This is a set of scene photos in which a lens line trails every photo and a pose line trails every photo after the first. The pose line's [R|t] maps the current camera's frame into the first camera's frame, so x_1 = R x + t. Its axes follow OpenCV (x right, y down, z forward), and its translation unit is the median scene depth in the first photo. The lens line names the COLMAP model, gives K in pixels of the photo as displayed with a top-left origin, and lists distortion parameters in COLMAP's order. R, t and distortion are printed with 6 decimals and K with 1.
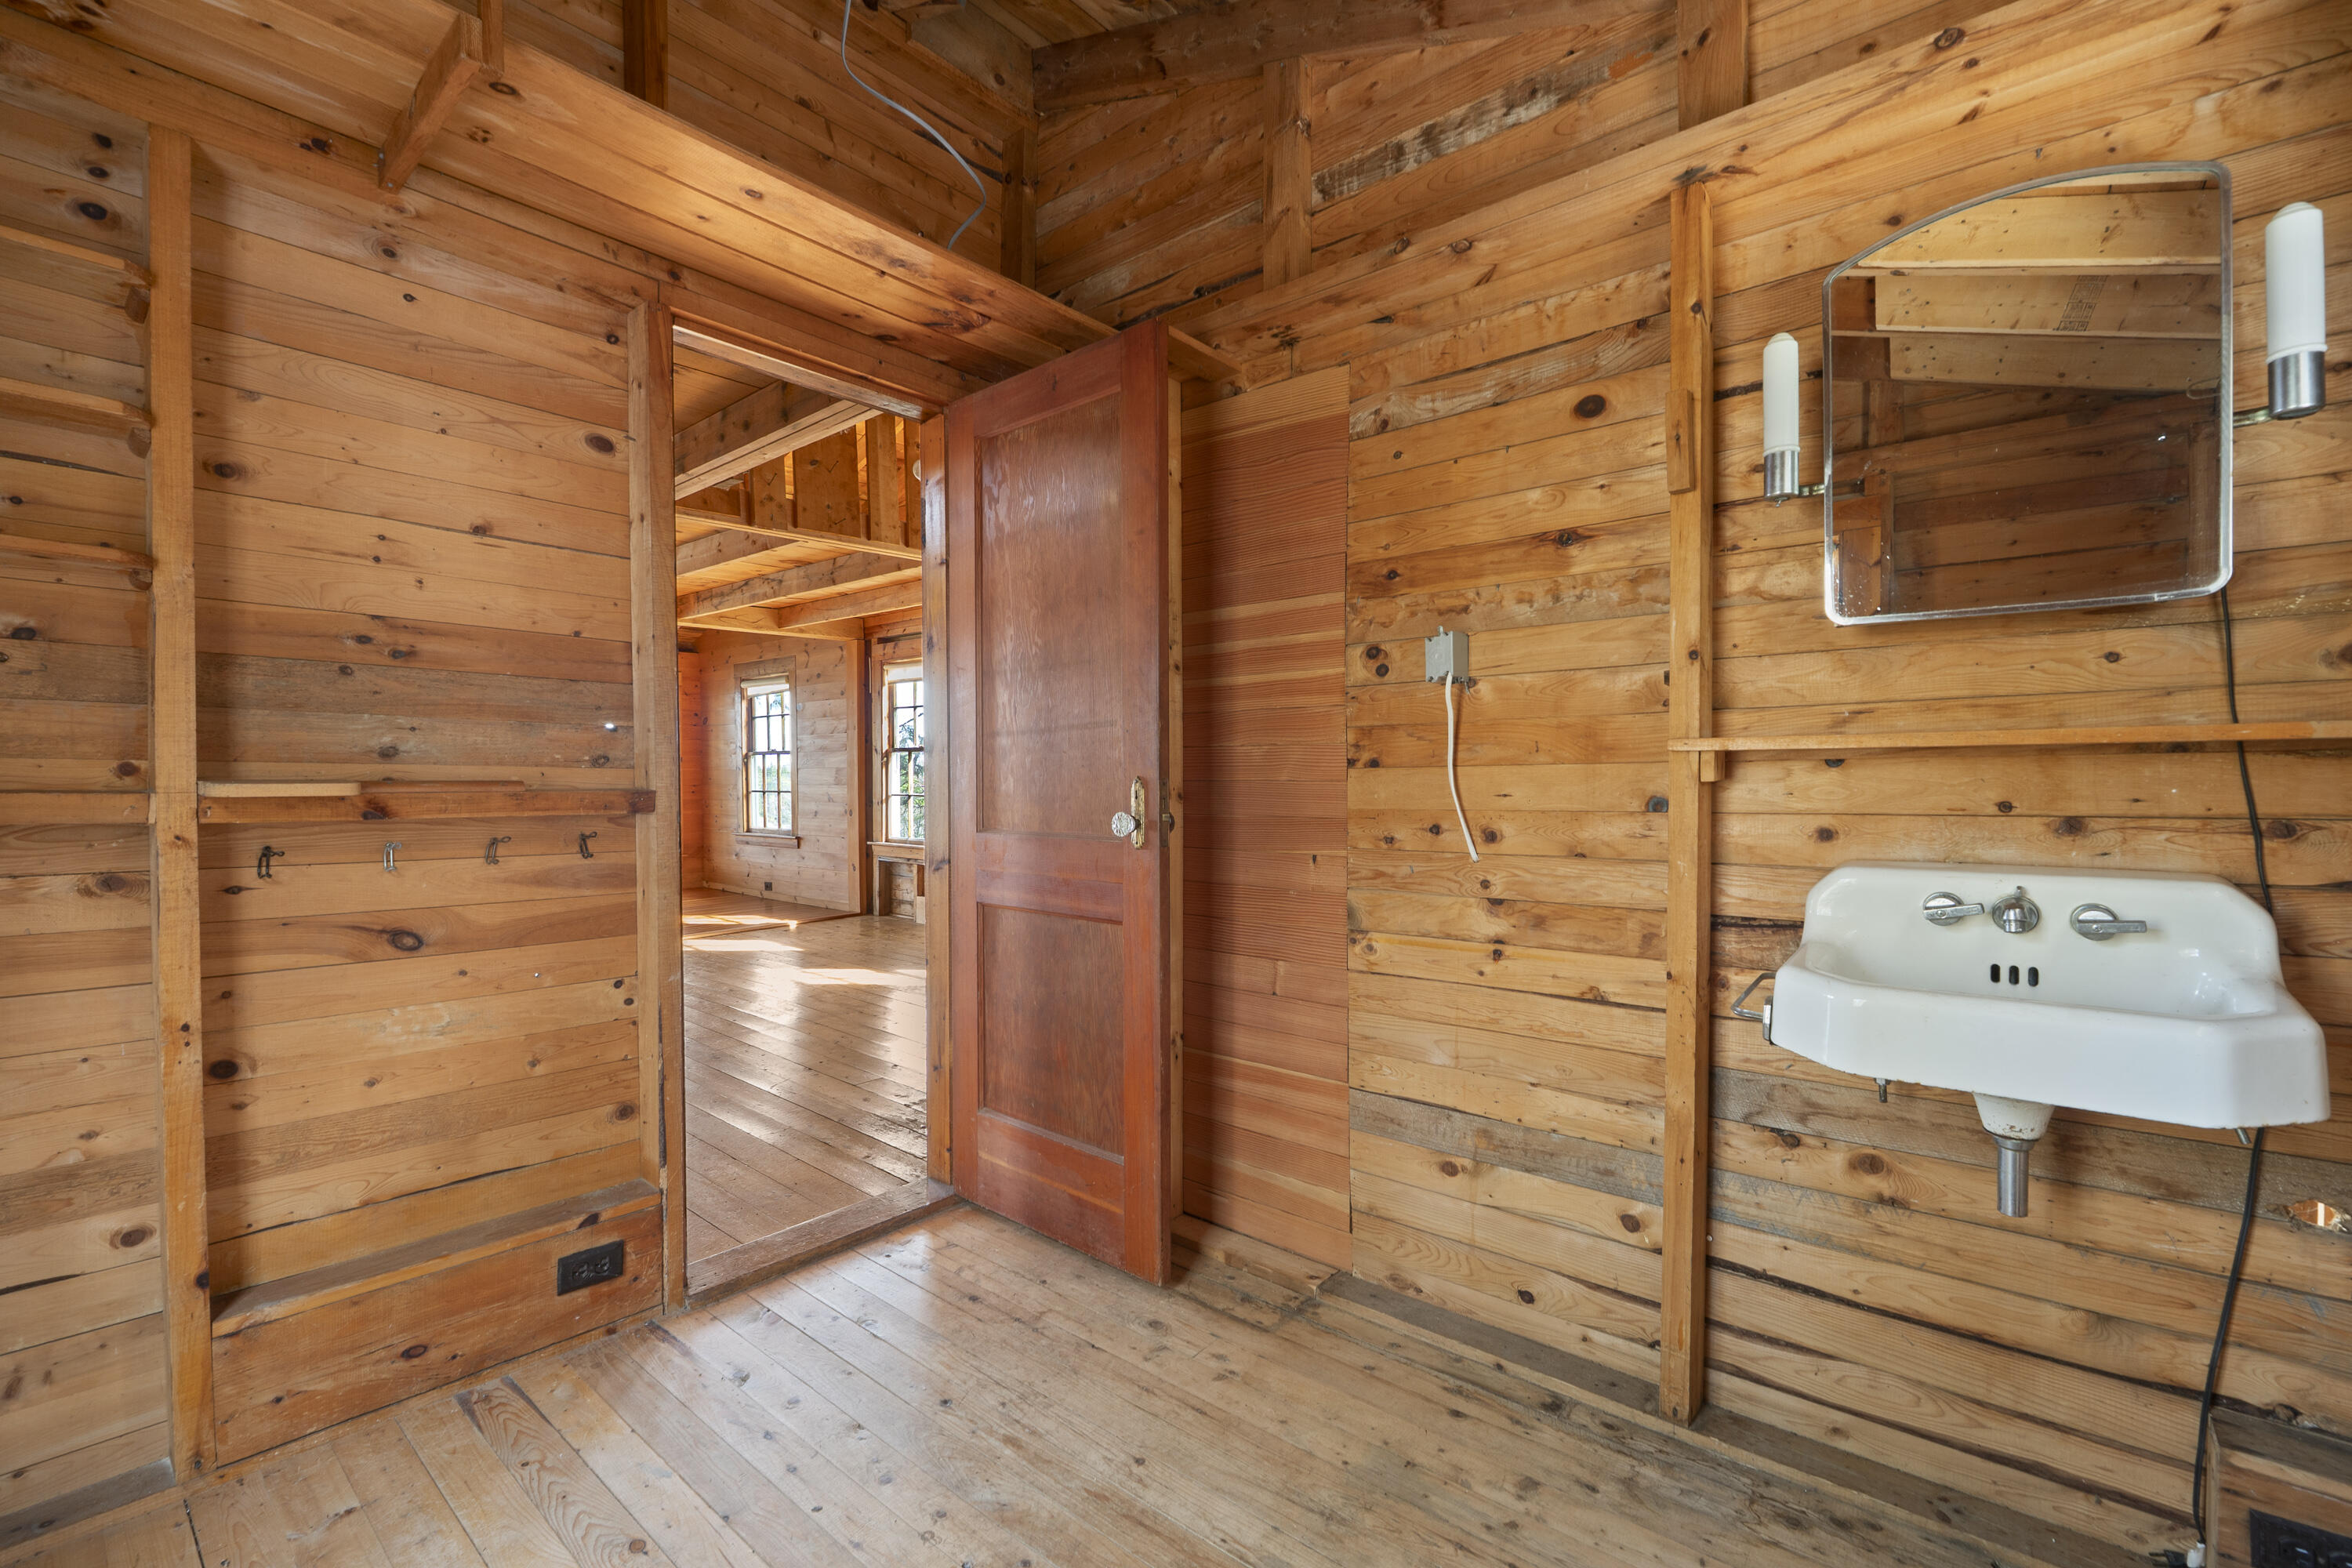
lens RADIAL K [[985.3, 0, 1176.0], [0, 985.3, 784.0], [0, 0, 1]] dist [-0.014572, 0.000011]
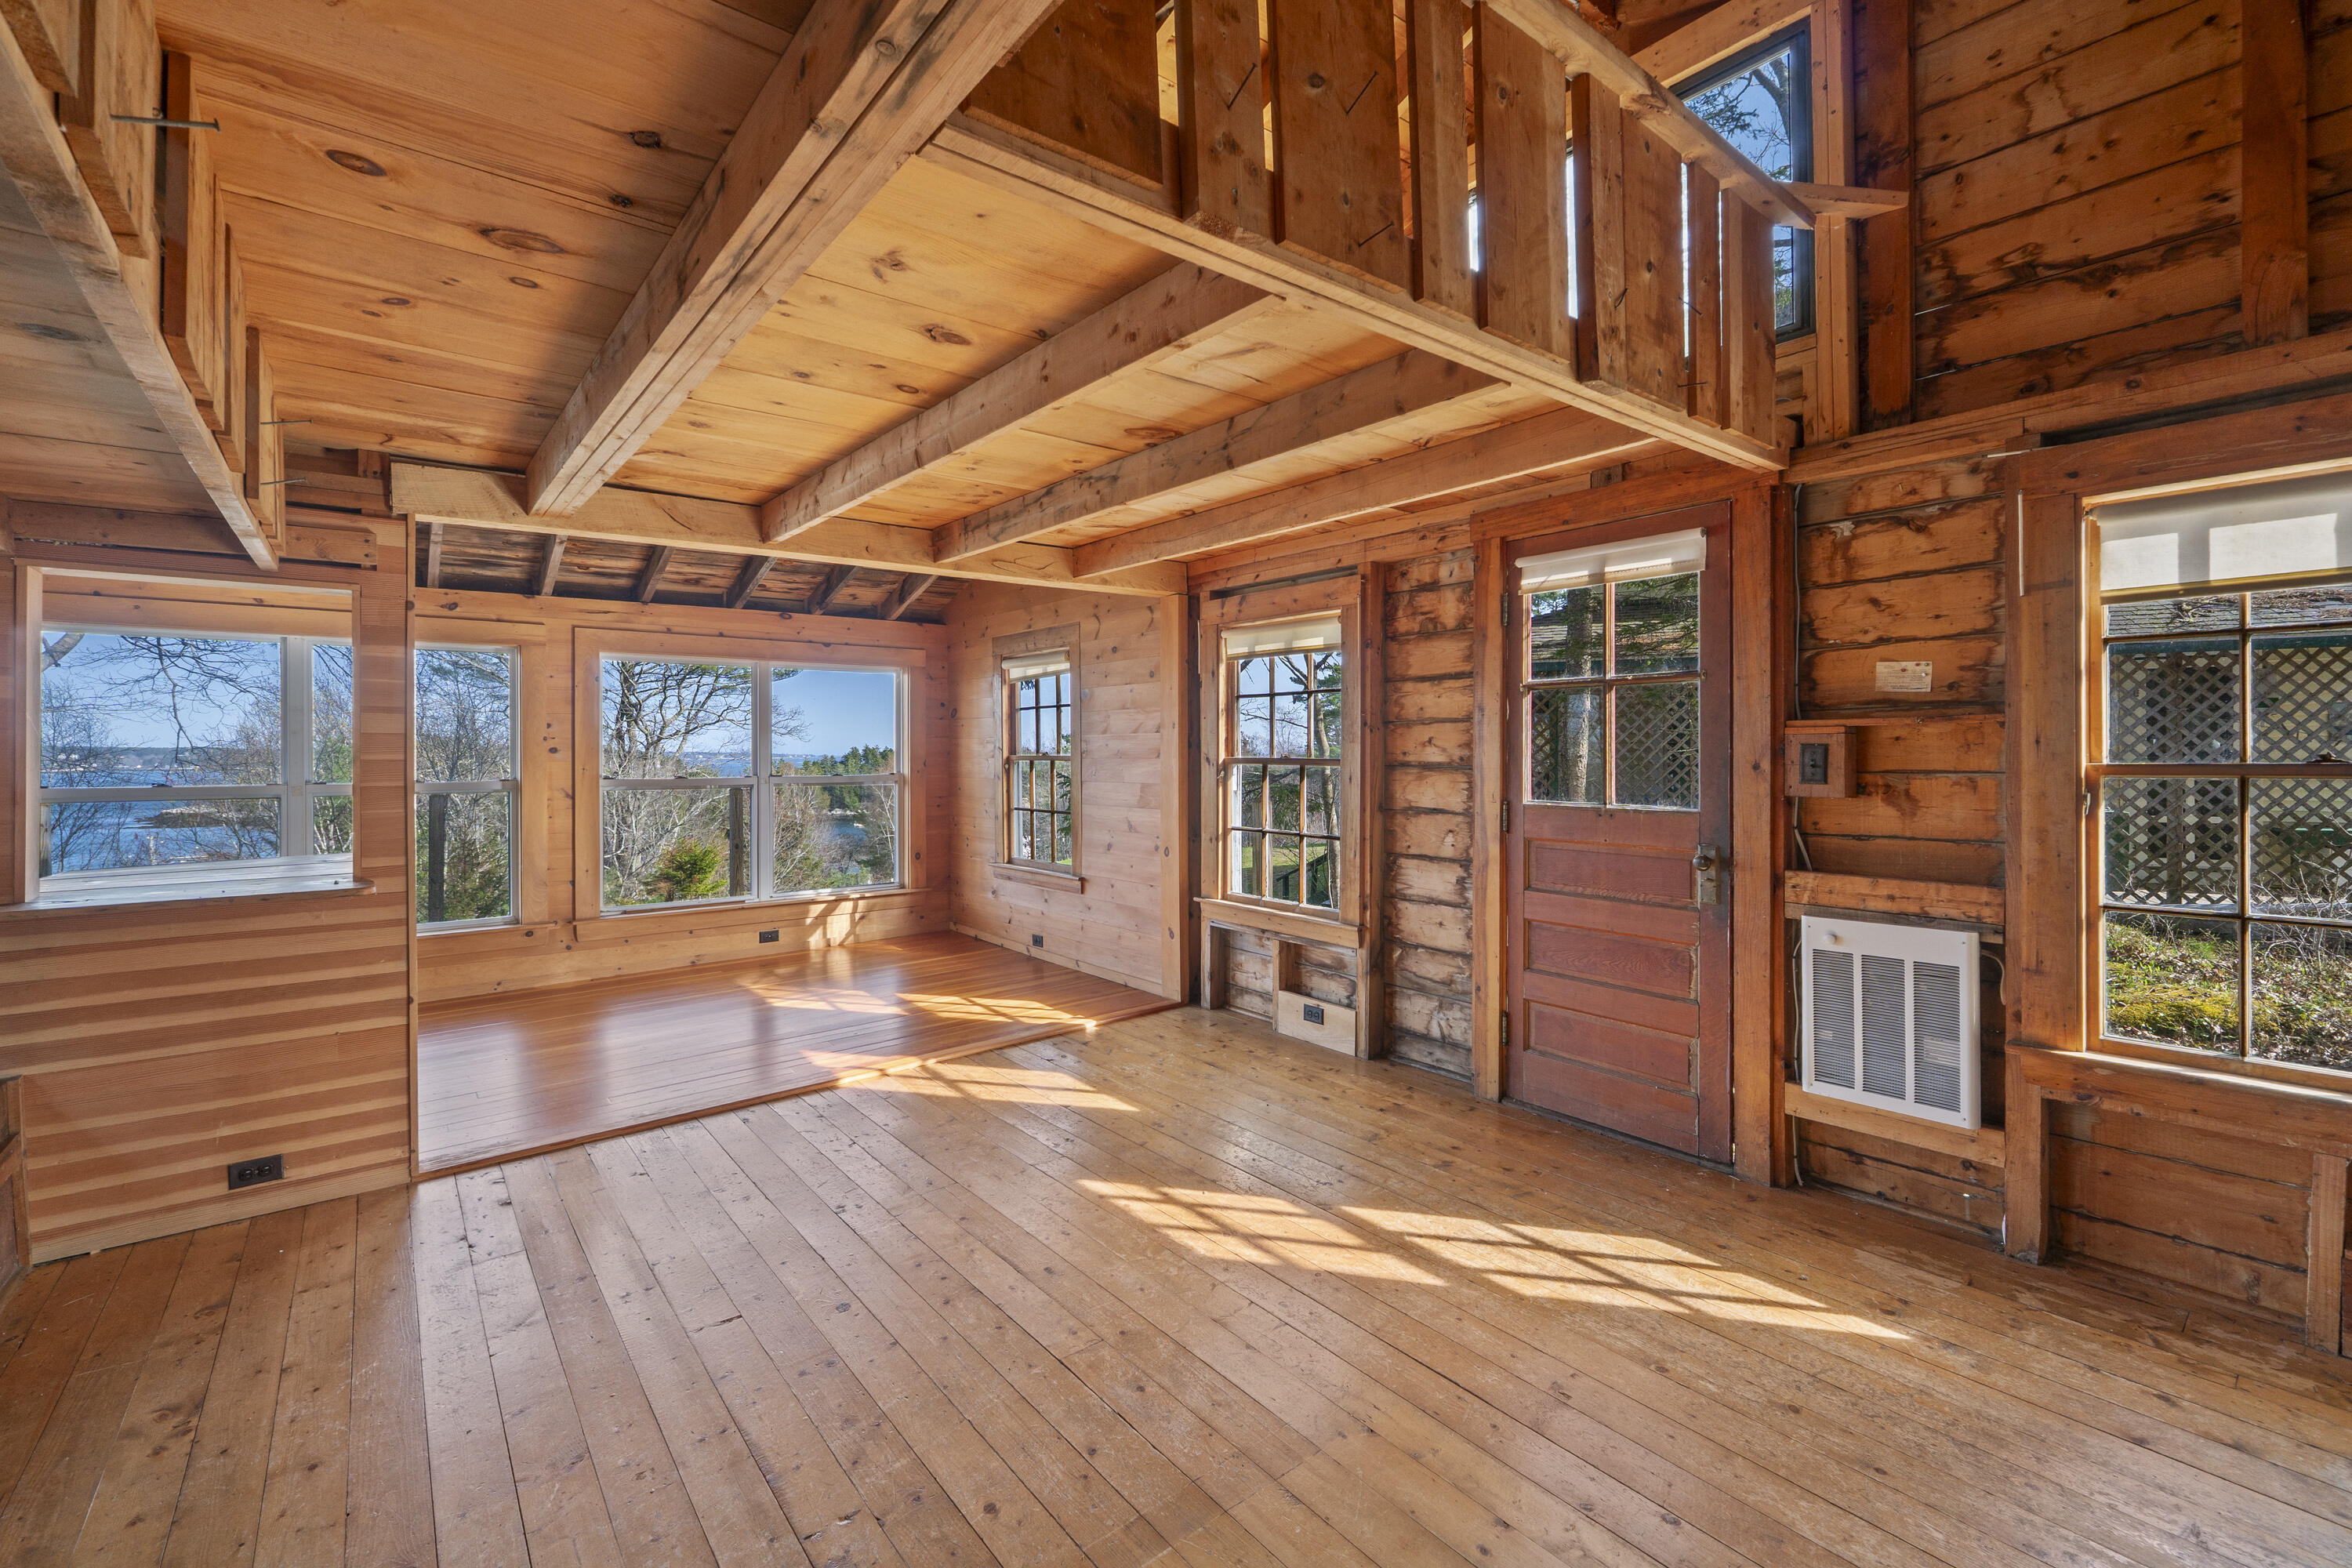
lens RADIAL K [[995.7, 0, 1176.7], [0, 995.7, 753.0], [0, 0, 1]] dist [-0.003534, -0.000925]
pose [[0.980096, 0.002725, -0.198507, -0.190840], [-0.004887, 0.999934, -0.010404, -0.031661], [0.198466, 0.011167, 0.980044, 0.336671]]
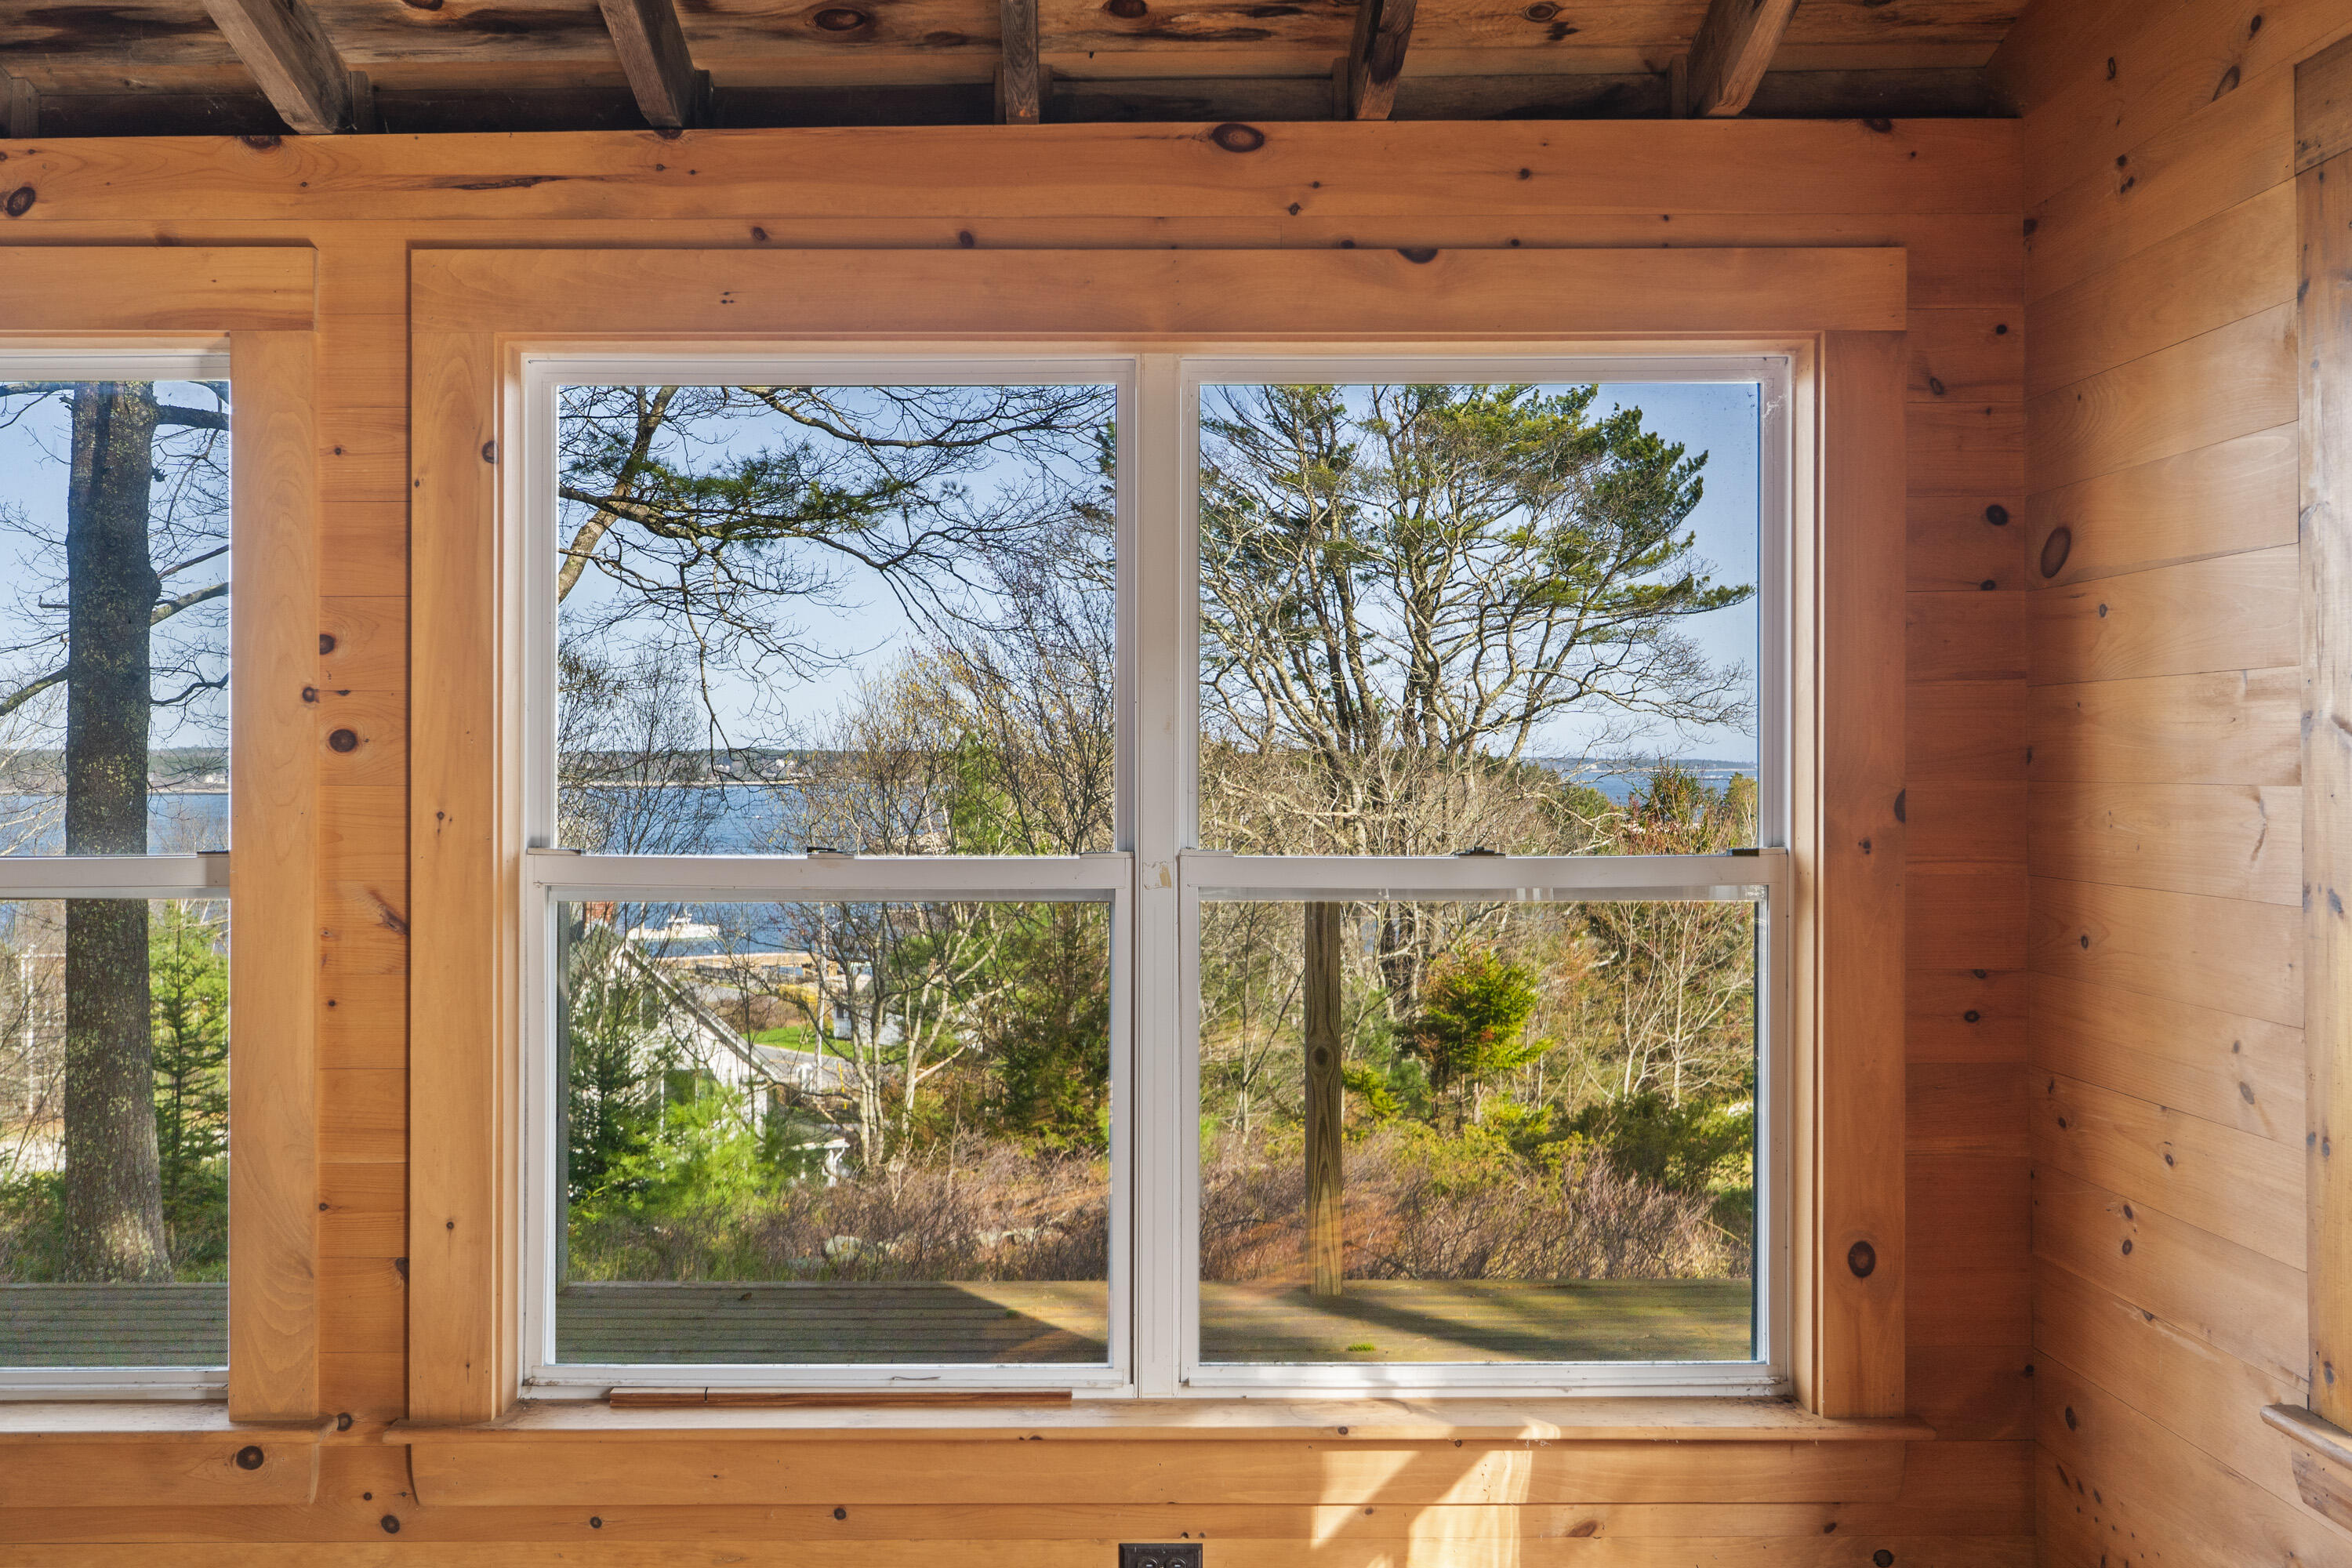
lens RADIAL K [[2020.2, 0, 1125.0], [0, 2020.2, 764.8], [0, 0, 1]] dist [0.003212, -0.003045]
pose [[0.642837, 0.006262, -0.765977, -0.409084], [-0.012580, 0.999918, -0.002383, -0.035495], [0.765899, 0.011168, 0.642864, 0.847416]]
